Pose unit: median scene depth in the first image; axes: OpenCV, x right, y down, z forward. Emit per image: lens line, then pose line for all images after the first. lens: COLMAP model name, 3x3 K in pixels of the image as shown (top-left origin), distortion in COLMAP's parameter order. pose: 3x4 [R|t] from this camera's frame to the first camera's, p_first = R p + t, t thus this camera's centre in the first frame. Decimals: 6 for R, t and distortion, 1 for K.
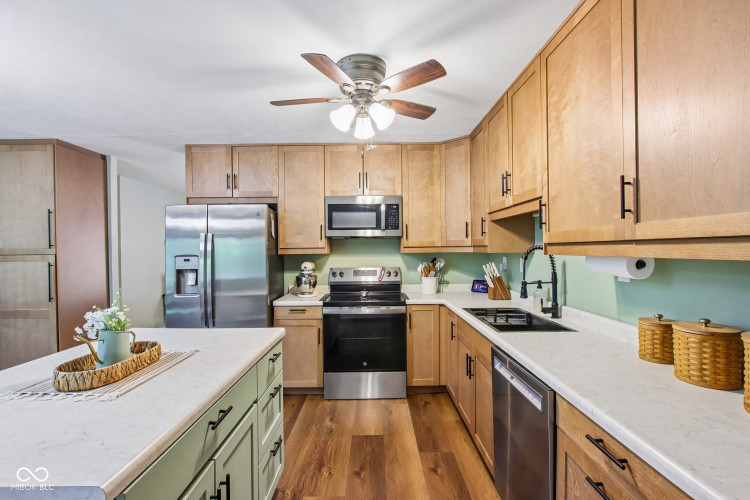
lens RADIAL K [[349.6, 0, 378.7], [0, 349.6, 251.5], [0, 0, 1]] dist [-0.015366, 0.000976]
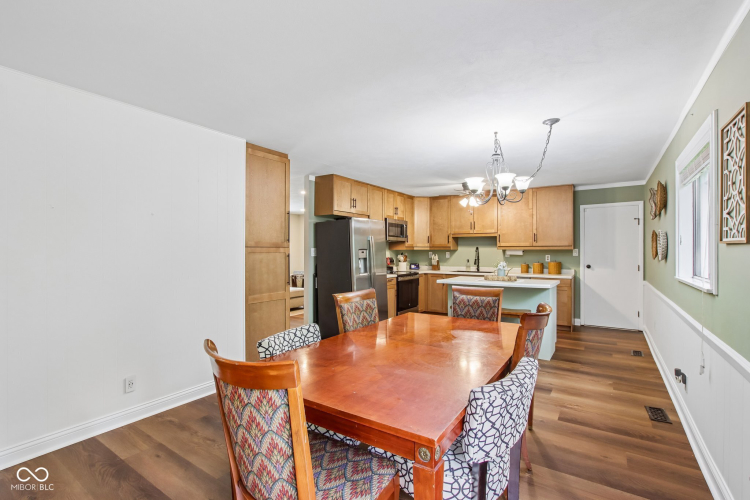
lens RADIAL K [[349.6, 0, 378.5], [0, 349.6, 252.0], [0, 0, 1]] dist [-0.015366, 0.000976]
pose [[0.558498, 0.005989, 0.829484, -1.805278], [-0.000866, 0.999978, -0.006637, 0.033455], [-0.829505, 0.002988, 0.558491, 0.023732]]
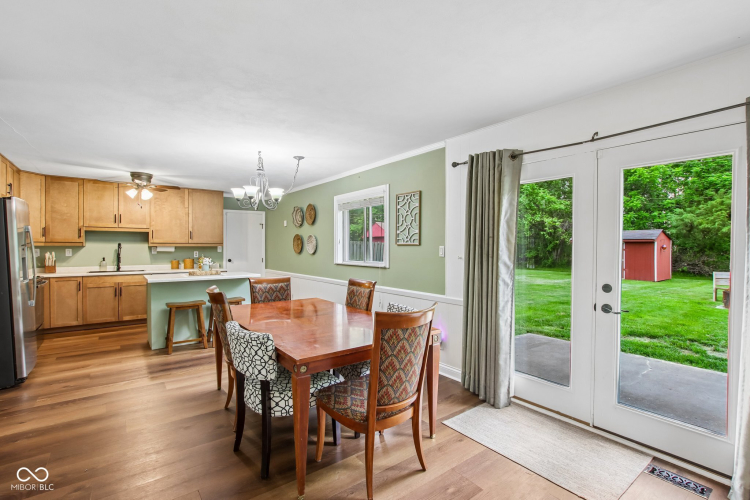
lens RADIAL K [[349.6, 0, 377.1], [0, 349.6, 253.4], [0, 0, 1]] dist [-0.015366, 0.000976]
pose [[-0.598650, -0.005504, 0.800992, -2.032561], [0.007877, 0.999888, 0.012758, 0.030743], [-0.800972, 0.013947, -0.598540, 0.731974]]
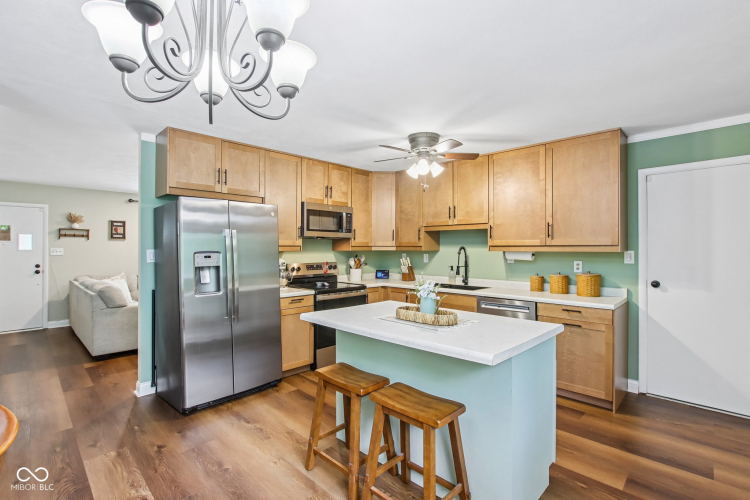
lens RADIAL K [[349.6, 0, 379.0], [0, 349.6, 247.1], [0, 0, 1]] dist [-0.015366, 0.000976]
pose [[0.698978, 0.012058, 0.715041, -0.872766], [-0.003994, 0.999908, -0.012958, 0.008590], [-0.715132, 0.006202, 0.698962, 0.003626]]
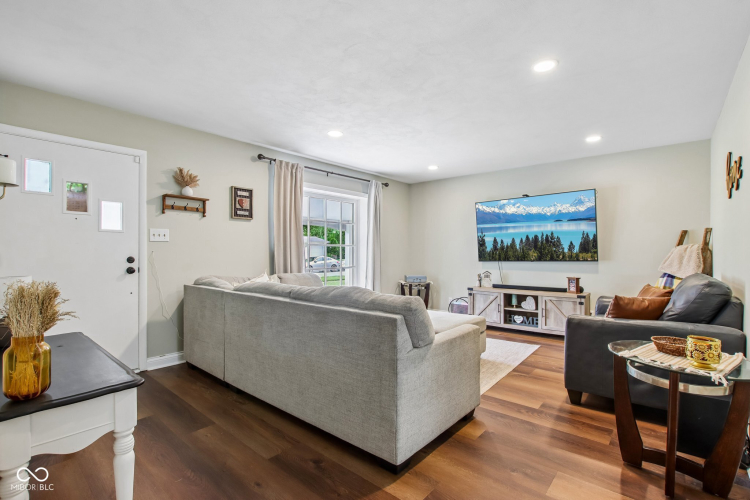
lens RADIAL K [[349.6, 0, 375.8], [0, 349.6, 252.8], [0, 0, 1]] dist [-0.015366, 0.000976]
pose [[0.658833, 0.009561, 0.752228, -1.116508], [-0.004888, 0.999953, -0.008428, 0.074653], [-0.752273, 0.001876, 0.658849, 1.311137]]
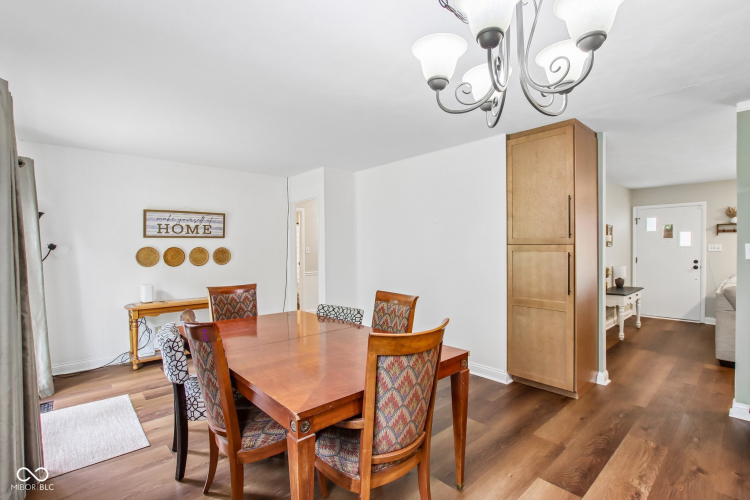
lens RADIAL K [[349.6, 0, 377.3], [0, 349.6, 250.6], [0, 0, 1]] dist [-0.015366, 0.000976]
pose [[0.667640, 0.015993, -0.744313, -0.596058], [-0.007418, 0.999863, 0.014830, 0.016080], [0.744448, -0.004380, 0.667667, -0.011142]]
